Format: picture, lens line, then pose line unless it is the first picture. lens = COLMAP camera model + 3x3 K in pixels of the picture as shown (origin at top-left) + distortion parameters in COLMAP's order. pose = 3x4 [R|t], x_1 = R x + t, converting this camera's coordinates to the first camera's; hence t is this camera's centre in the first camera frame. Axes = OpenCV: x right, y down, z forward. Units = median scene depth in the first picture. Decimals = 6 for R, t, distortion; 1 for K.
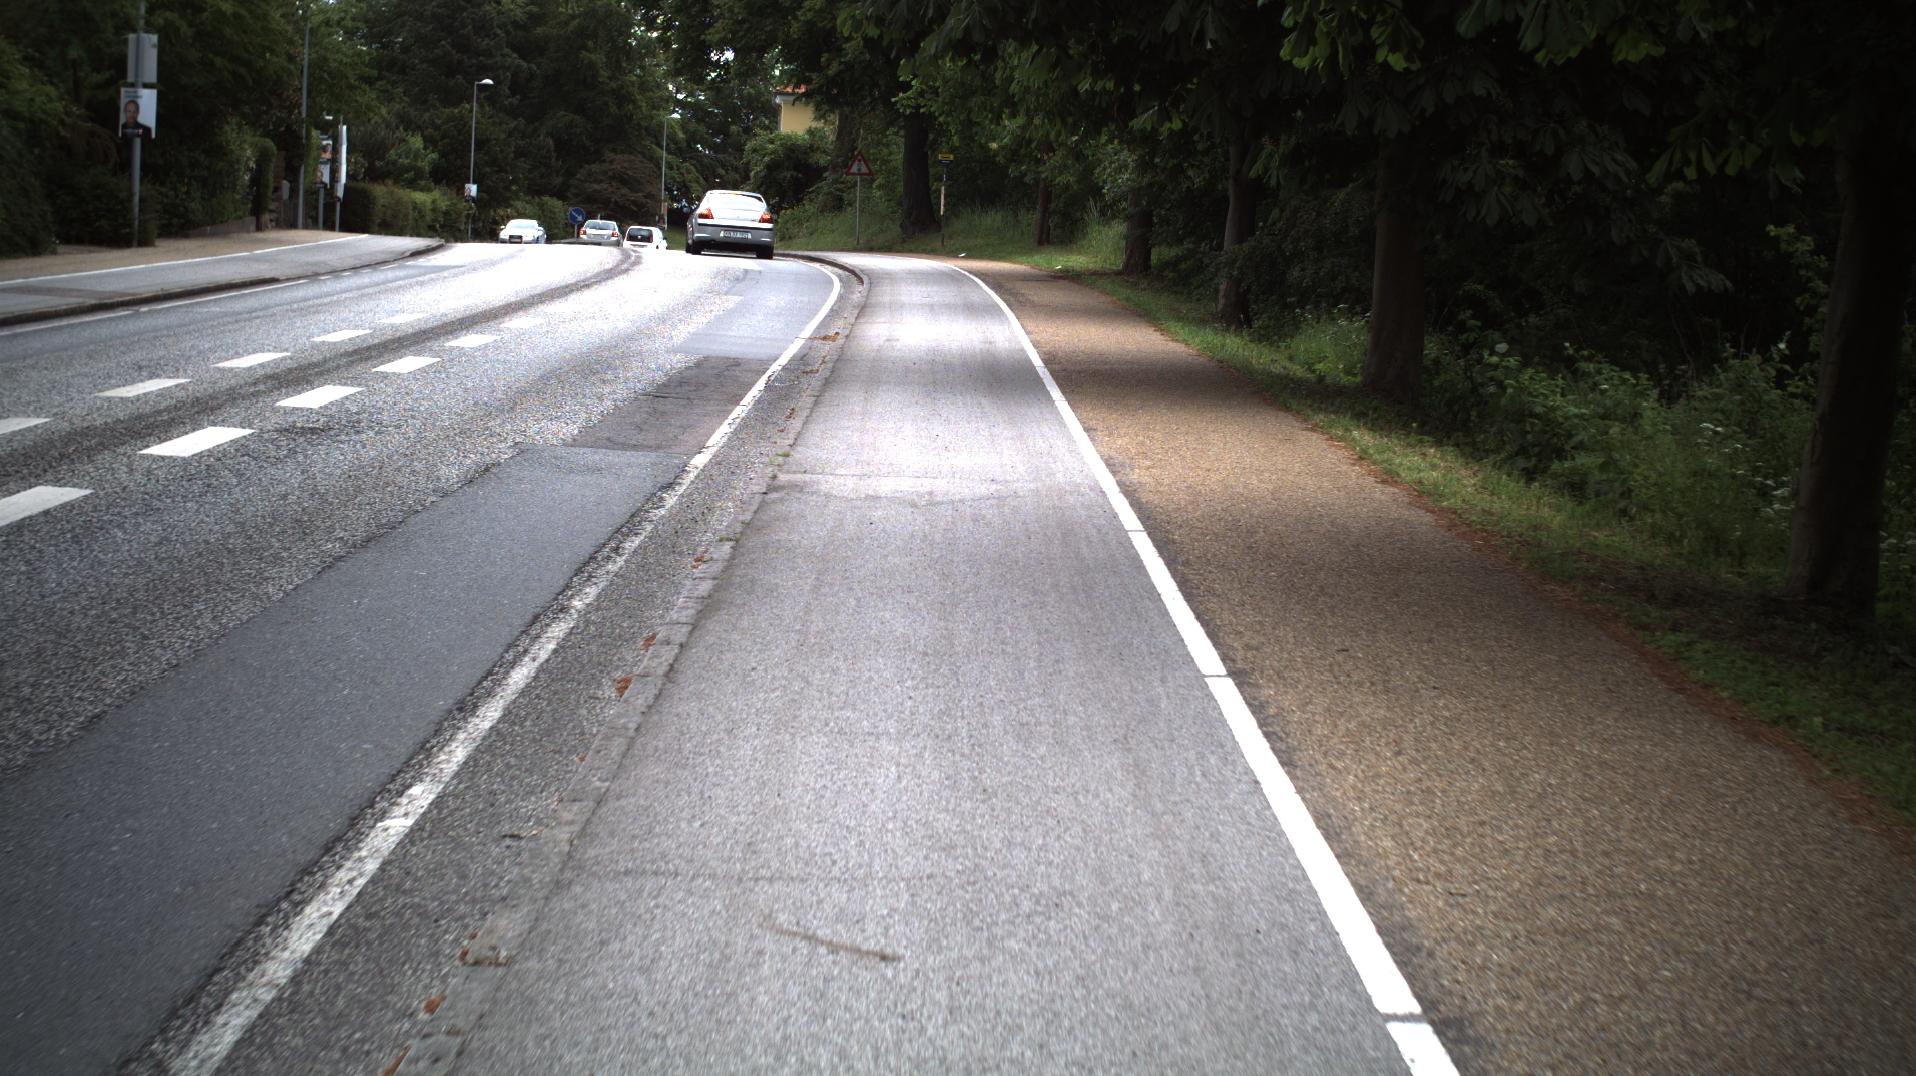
lens RADIAL K [[3242.8, 0, 958.0], [0, 3242.8, 538.0], [0, 0, 1]] dist [-0.320452, 0.644484]
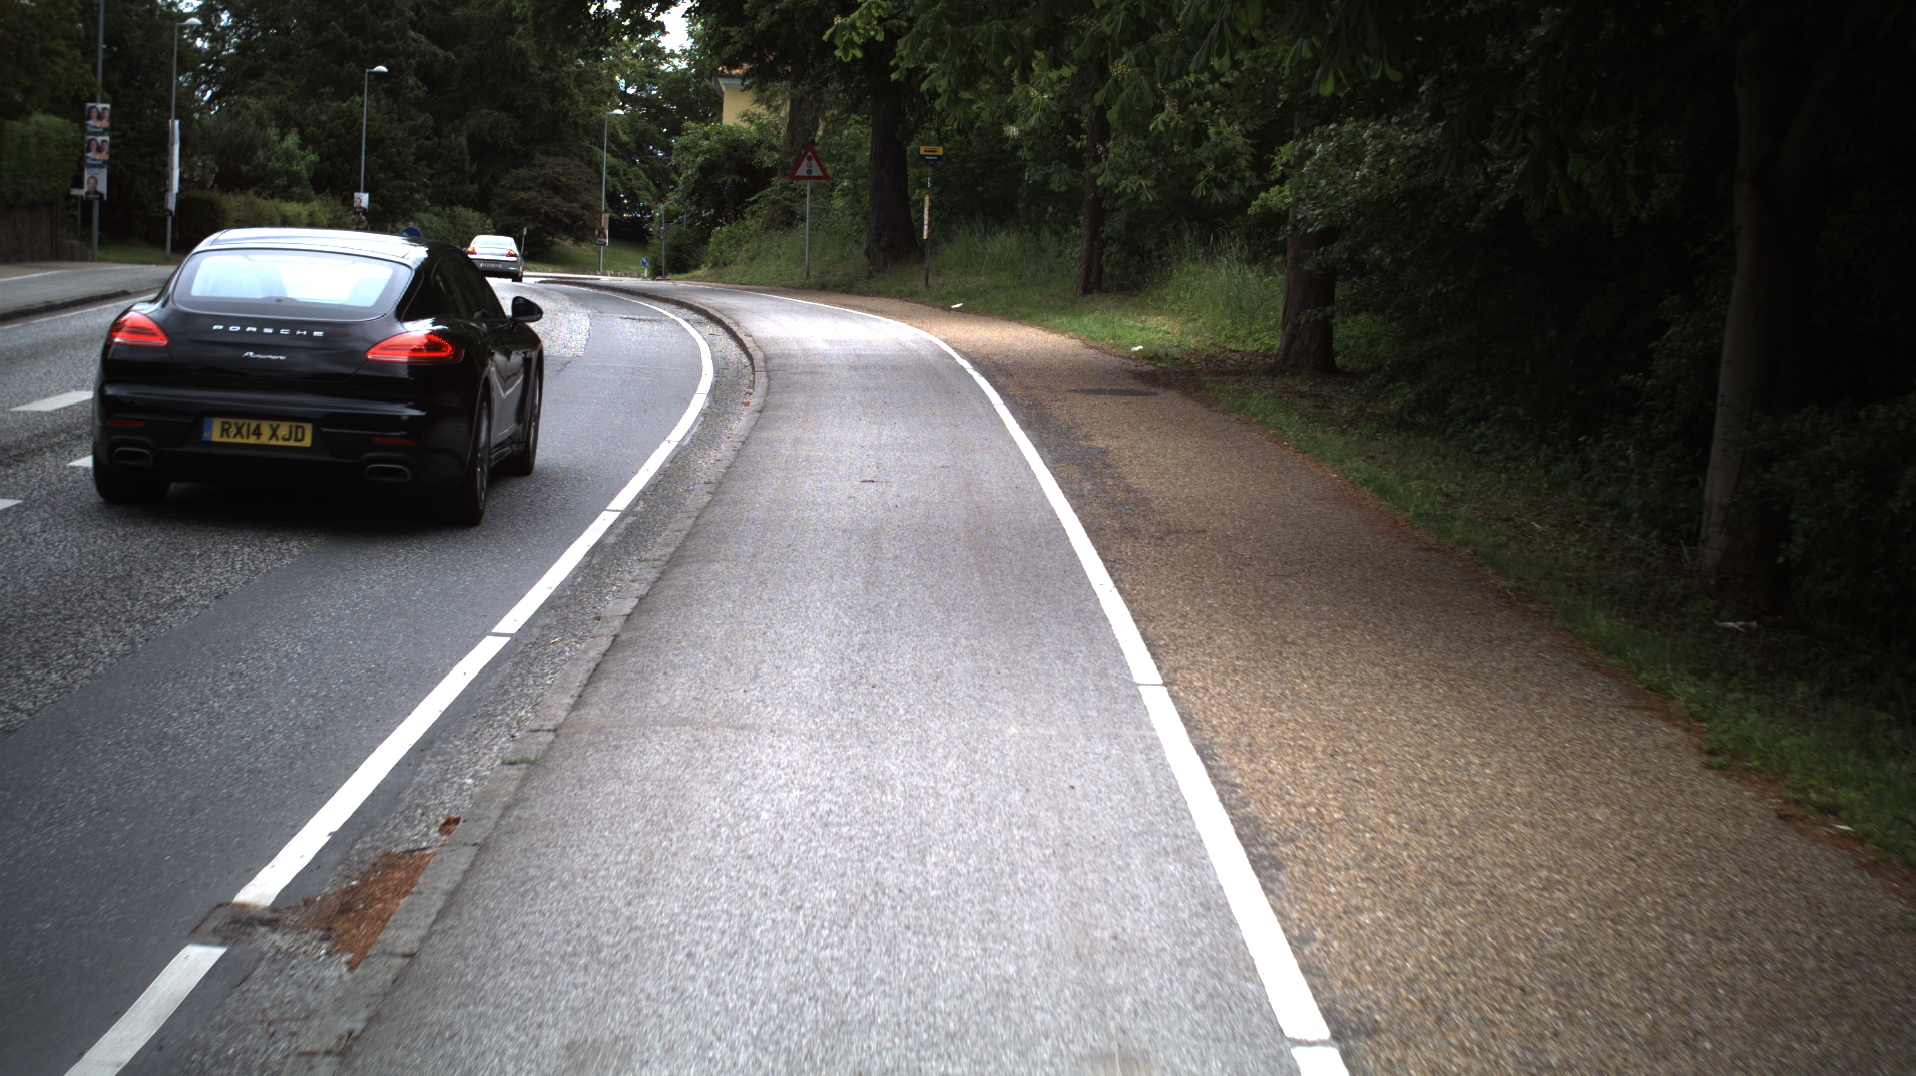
lens RADIAL K [[3242.8, 0, 958.0], [0, 3242.8, 538.0], [0, 0, 1]] dist [-0.320452, 0.644484]
pose [[0.999994, -0.002643, 0.002274, -0.000036], [0.002647, 0.999995, -0.001908, -0.048944], [-0.002269, 0.001914, 0.999996, 0.443141]]
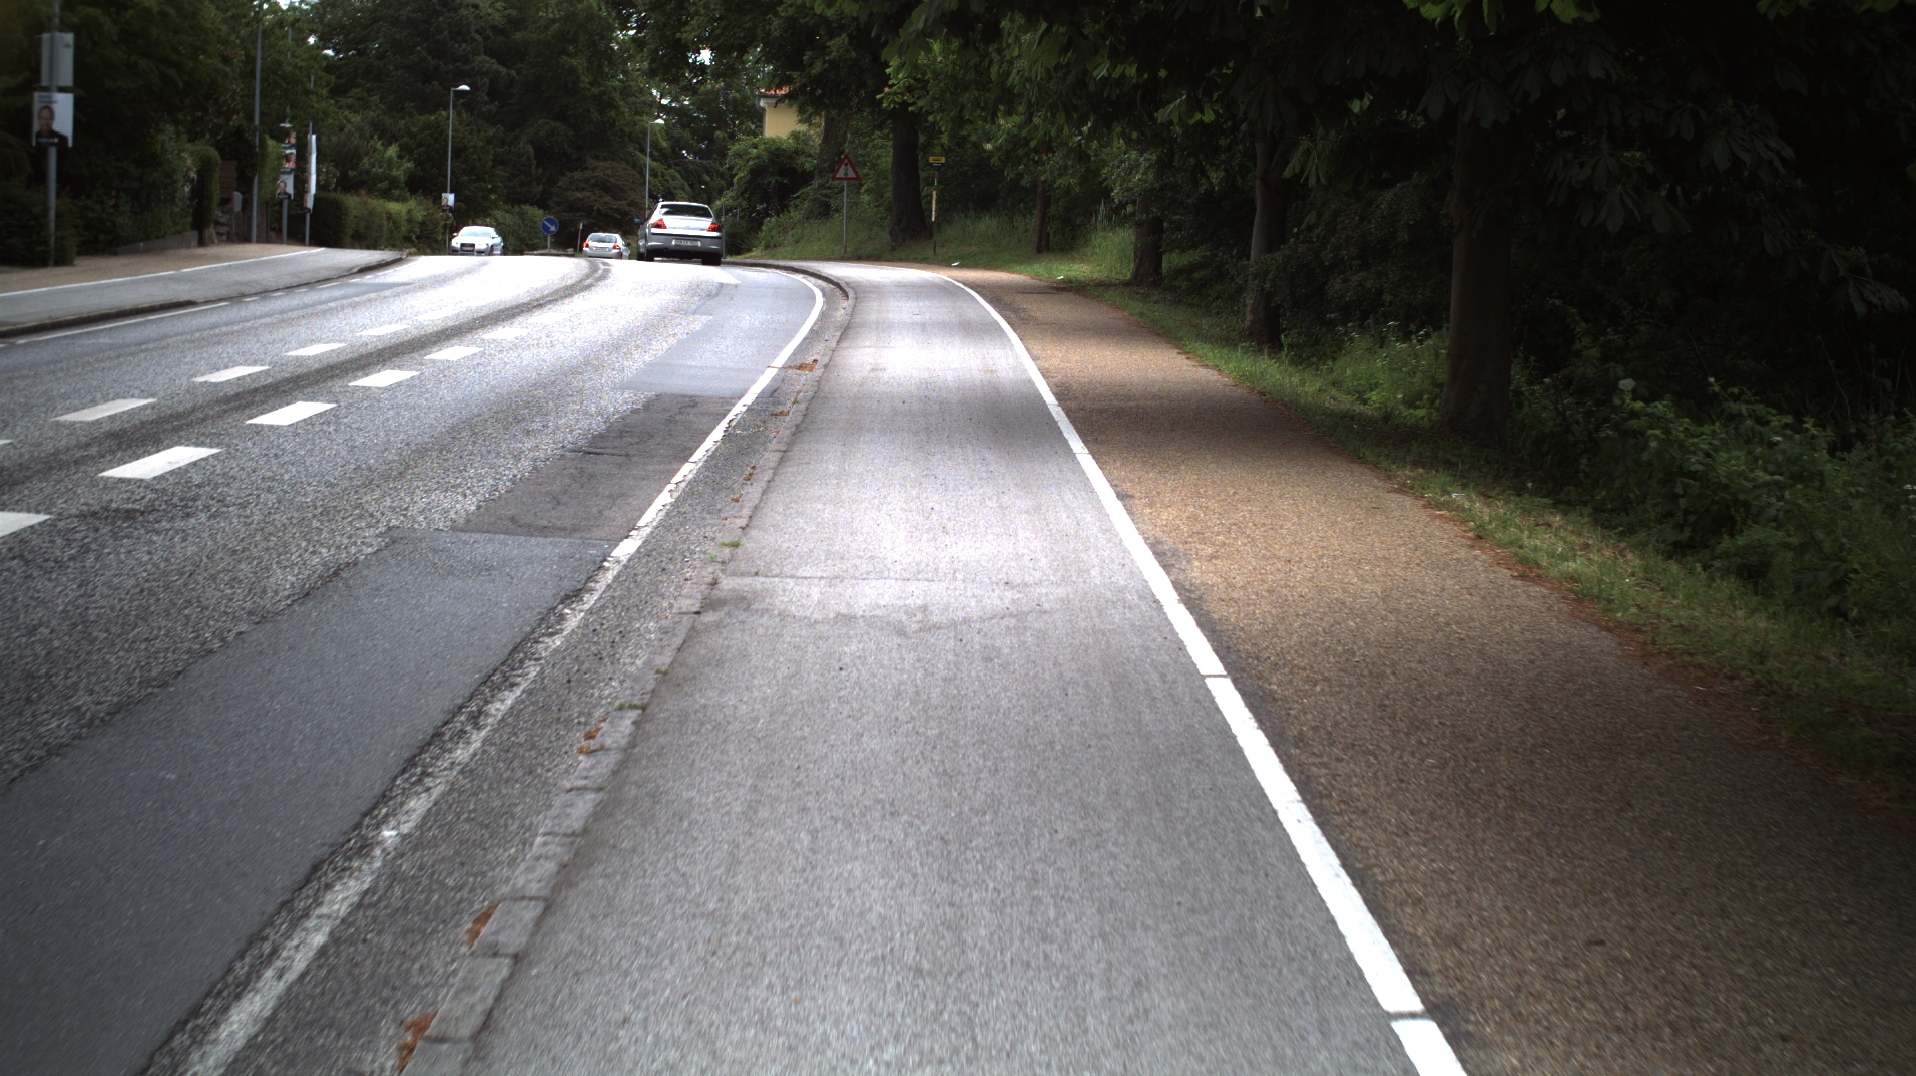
lens RADIAL K [[3242.8, 0, 958.0], [0, 3242.8, 538.0], [0, 0, 1]] dist [-0.320452, 0.644484]
pose [[0.999946, -0.010255, 0.001756, -0.000542], [0.010257, 0.999947, -0.001290, -0.008044], [-0.001742, 0.001308, 0.999998, 0.073702]]
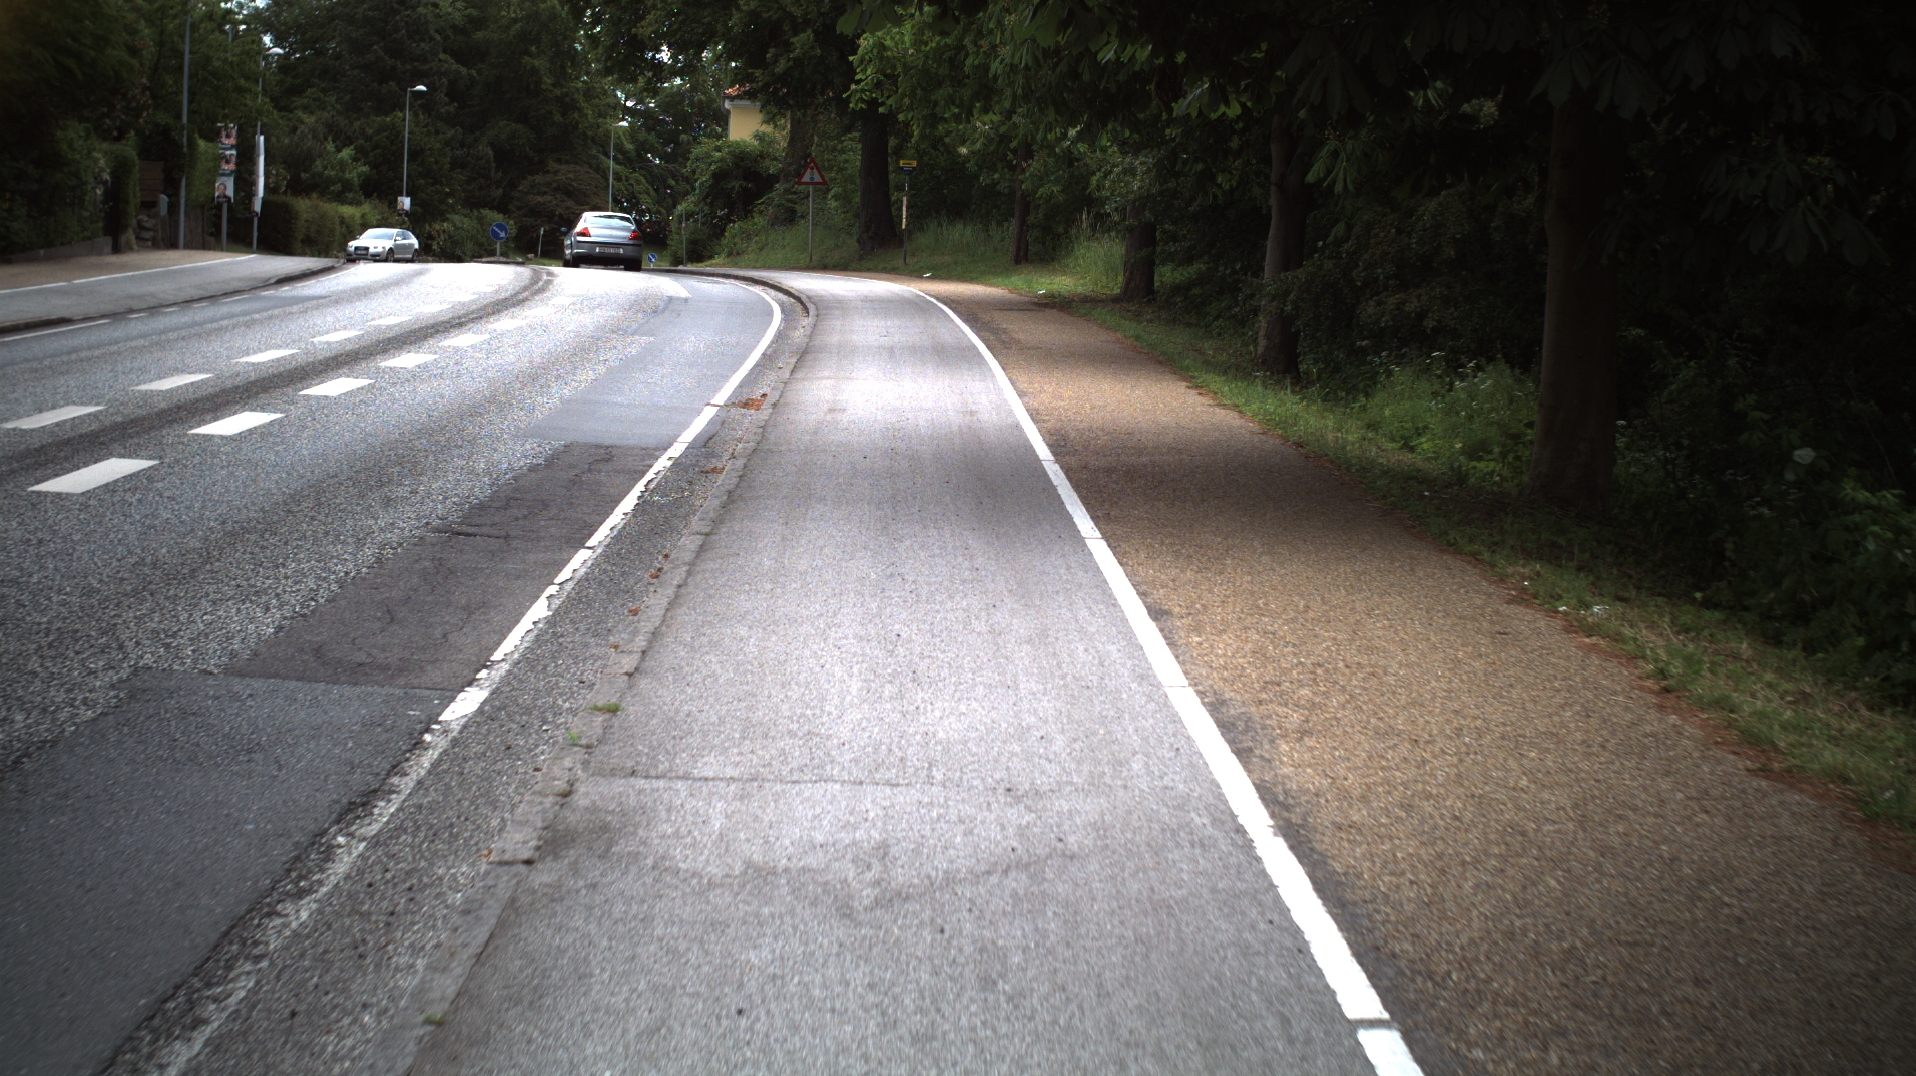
lens RADIAL K [[3242.8, 0, 958.0], [0, 3242.8, 538.0], [0, 0, 1]] dist [-0.320452, 0.644484]
pose [[0.999916, -0.006564, 0.011149, -0.000722], [0.006597, 0.999974, -0.002918, -0.016186], [-0.011129, 0.002991, 0.999934, 0.147351]]
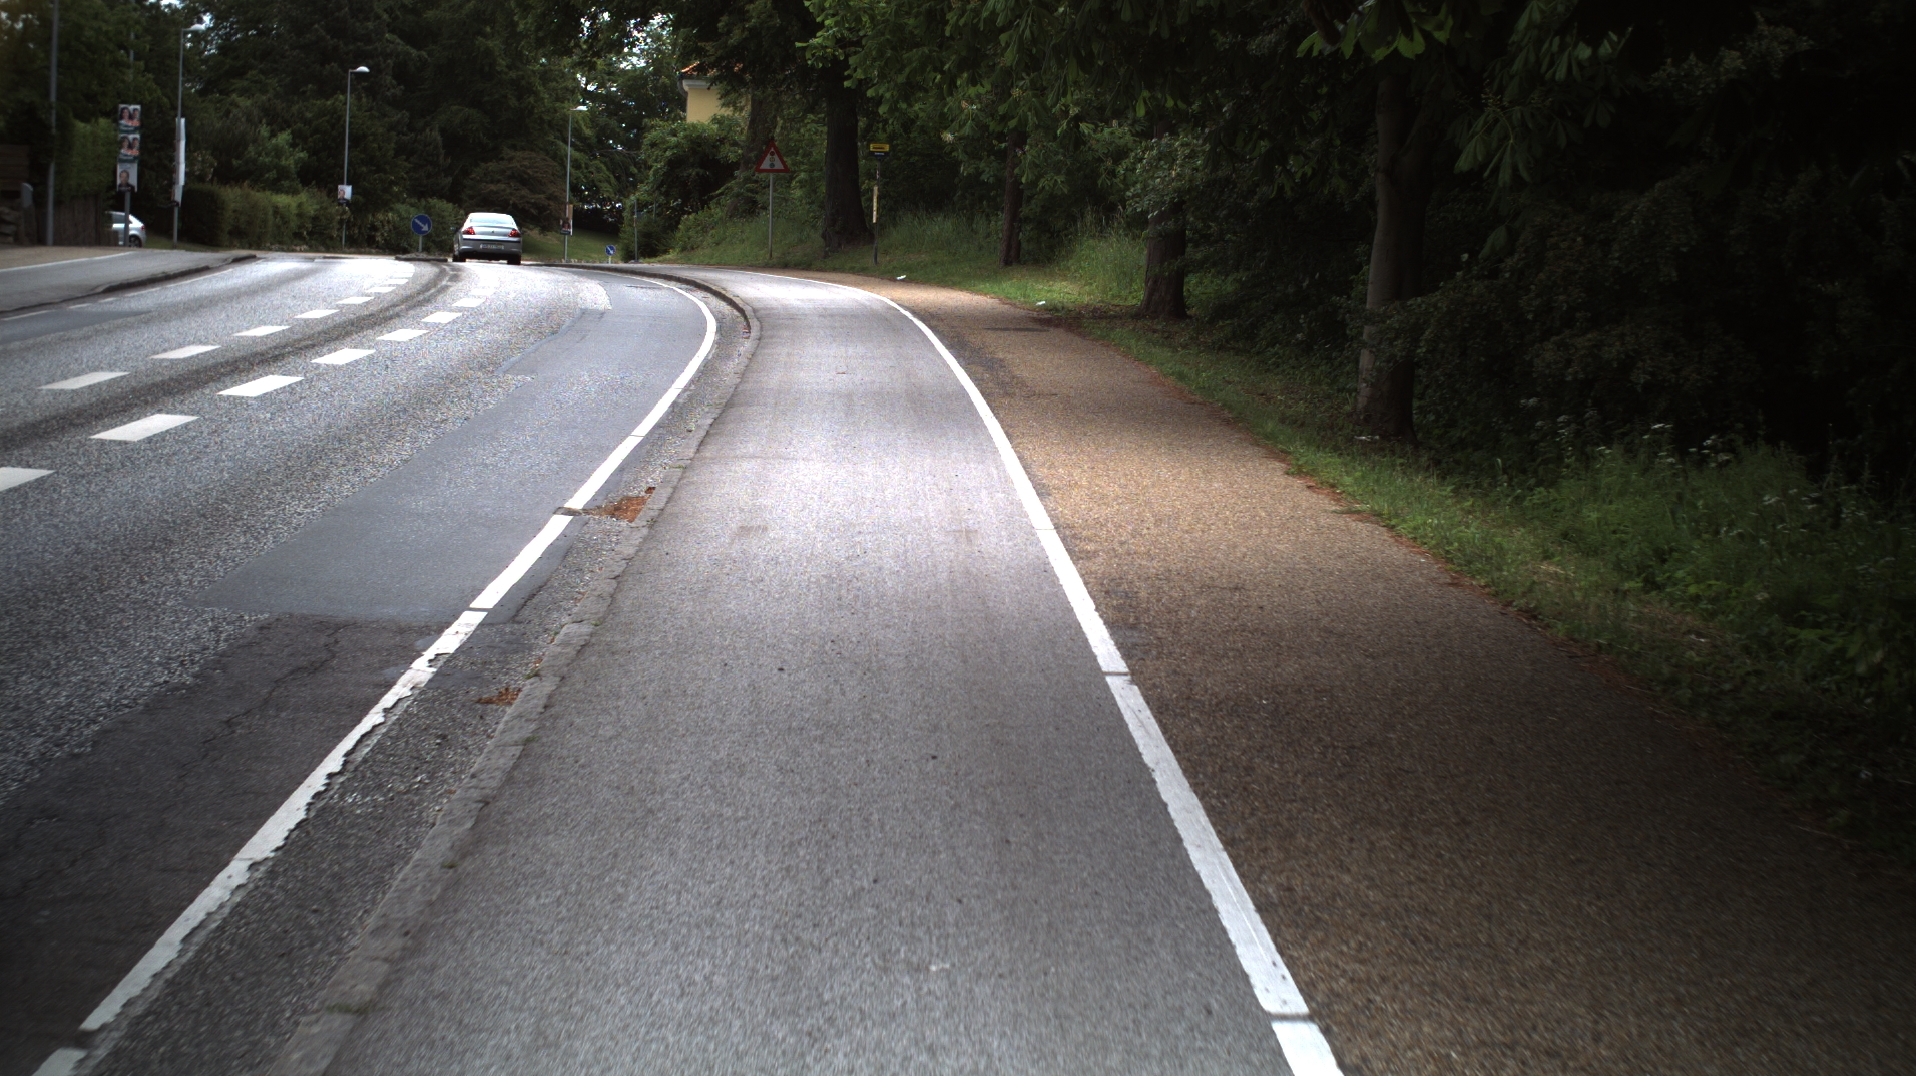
lens RADIAL K [[3242.8, 0, 958.0], [0, 3242.8, 538.0], [0, 0, 1]] dist [-0.320452, 0.644484]
pose [[0.999807, -0.005800, 0.018791, -0.000005], [0.005788, 0.999983, 0.000701, -0.032487], [-0.018795, -0.000593, 0.999823, 0.295028]]
